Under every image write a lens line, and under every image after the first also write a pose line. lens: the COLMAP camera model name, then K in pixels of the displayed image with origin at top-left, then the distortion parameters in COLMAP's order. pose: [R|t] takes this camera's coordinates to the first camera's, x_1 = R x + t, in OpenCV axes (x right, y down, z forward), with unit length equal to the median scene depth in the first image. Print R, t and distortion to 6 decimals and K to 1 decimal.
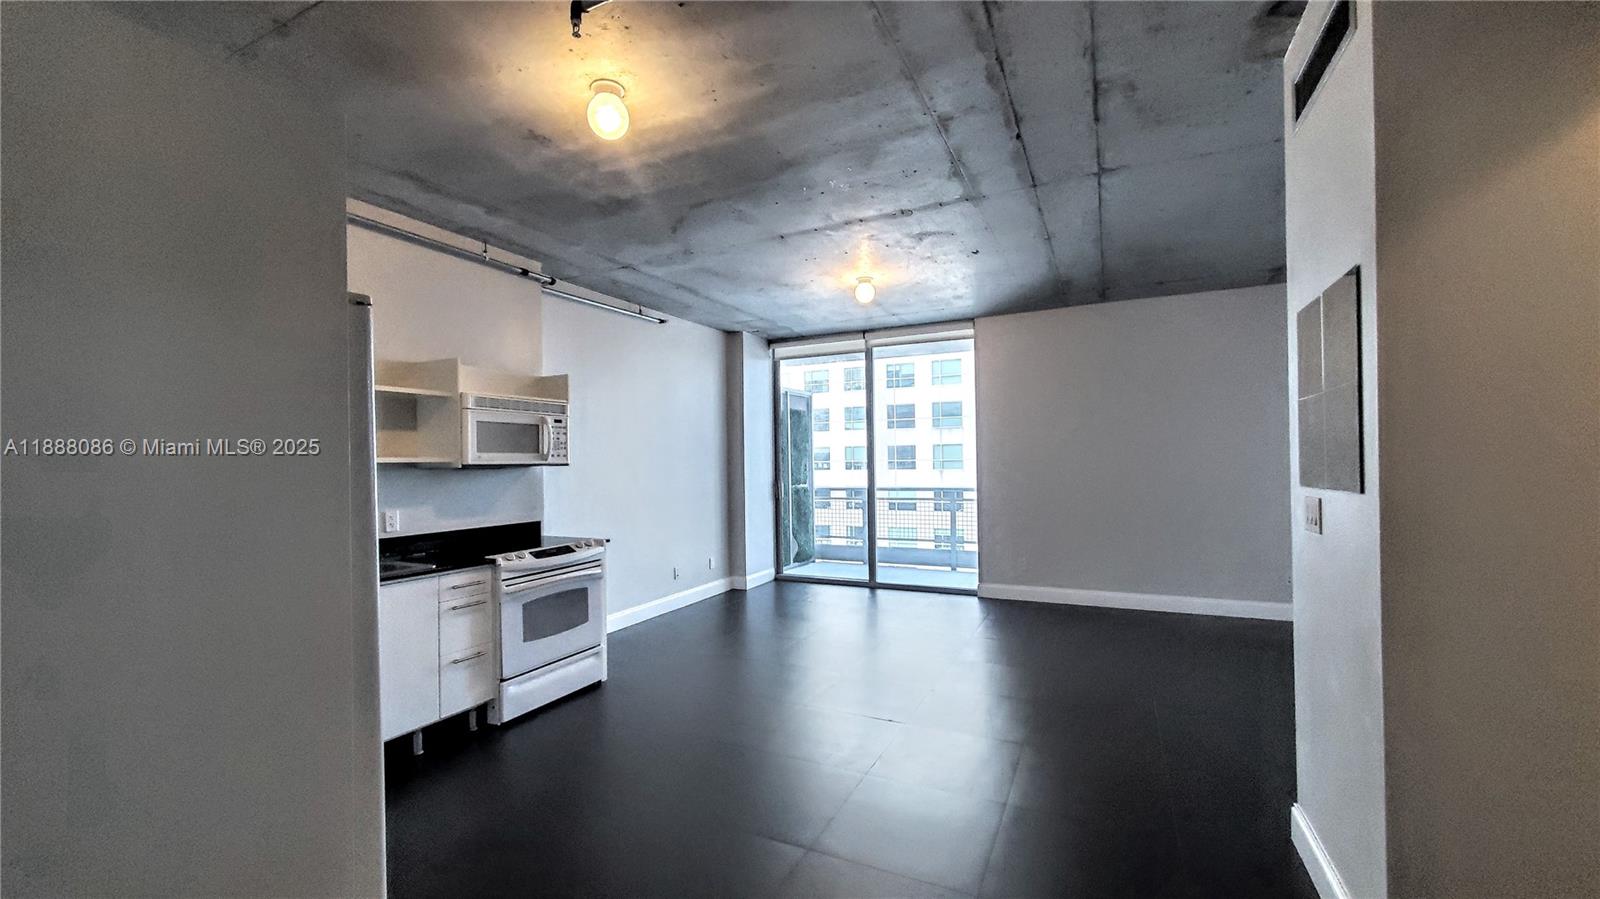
lens RADIAL K [[642.0, 0, 786.0], [0, 642.0, 458.1], [0, 0, 1]] dist [-0.001263, 0.000053]
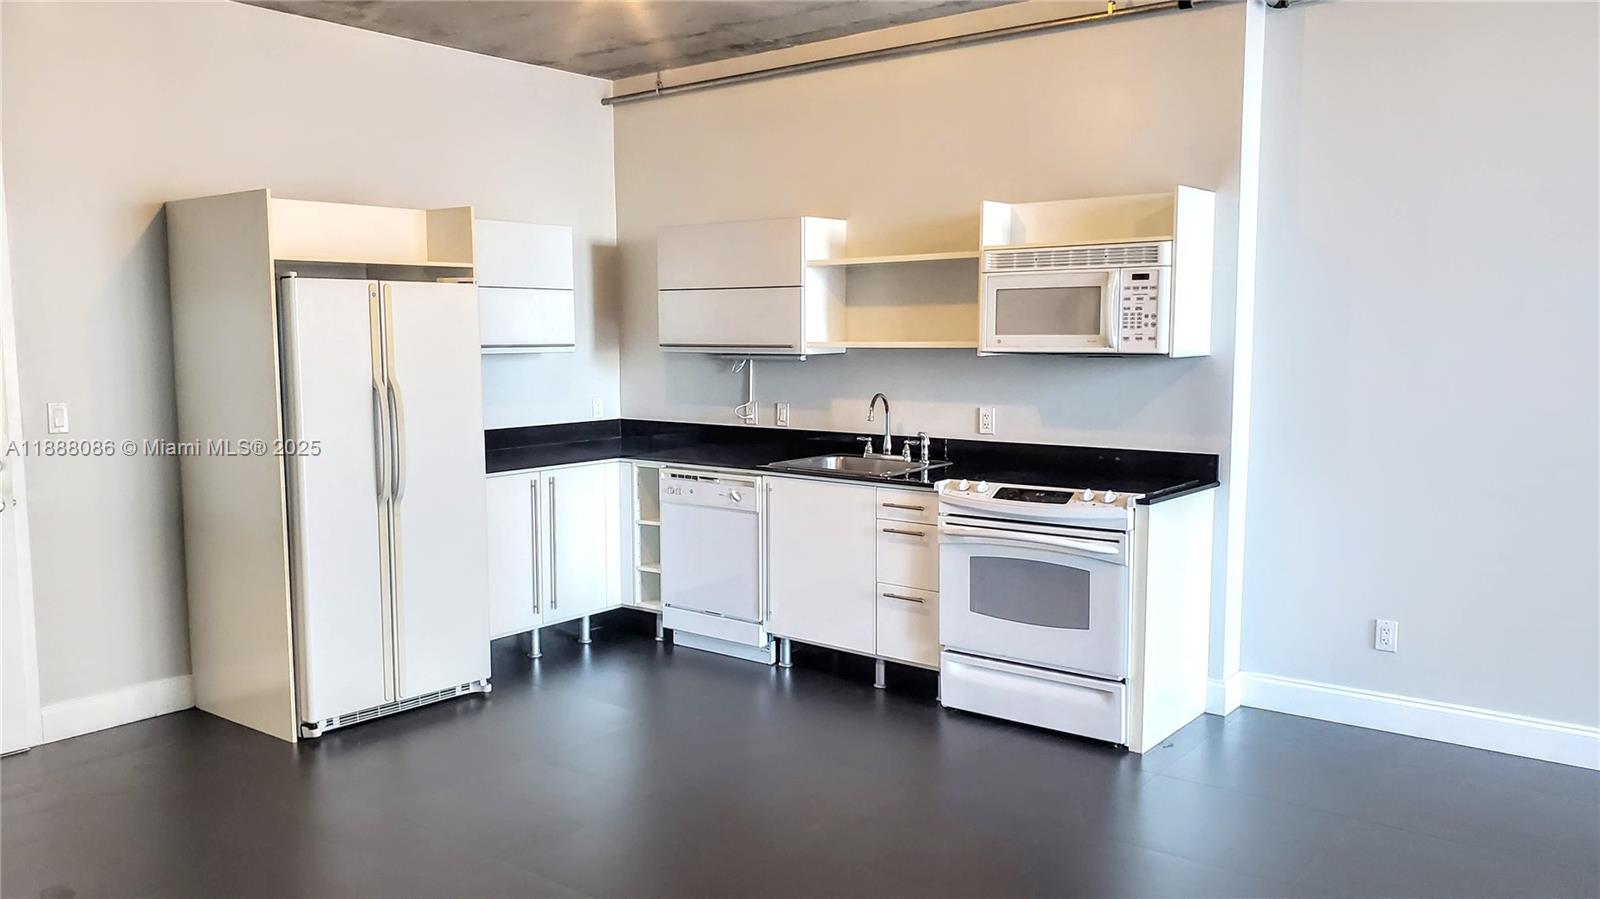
lens RADIAL K [[1223.9, 0, 791.3], [0, 1223.9, 458.3], [0, 0, 1]] dist [0.019505, -0.045943]
pose [[-0.215264, 0.120900, -0.969043, 0.769217], [0.017422, 0.992624, 0.119971, -0.033911], [0.976400, 0.008943, -0.215783, 0.940574]]
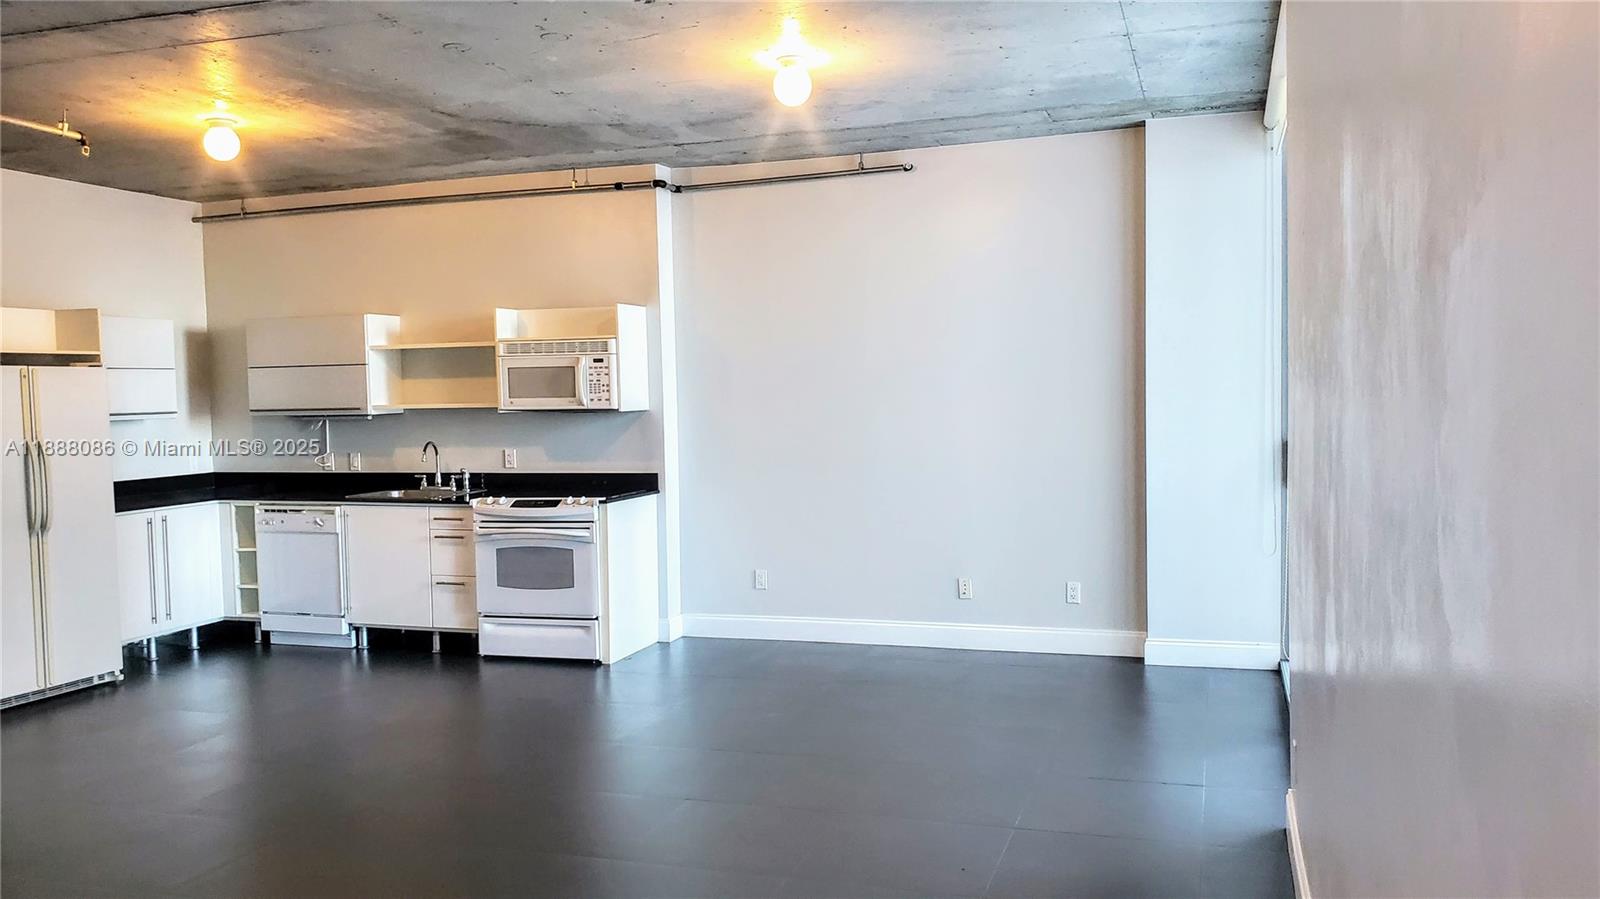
lens RADIAL K [[1223.9, 0, 821.2], [0, 1223.9, 459.3], [0, 0, 1]] dist [0.019505, -0.045943]
pose [[0.143799, 0.074285, -0.986815, 1.349995], [0.026193, 0.996544, 0.078834, -0.046550], [0.989260, -0.037183, 0.141356, 1.065854]]
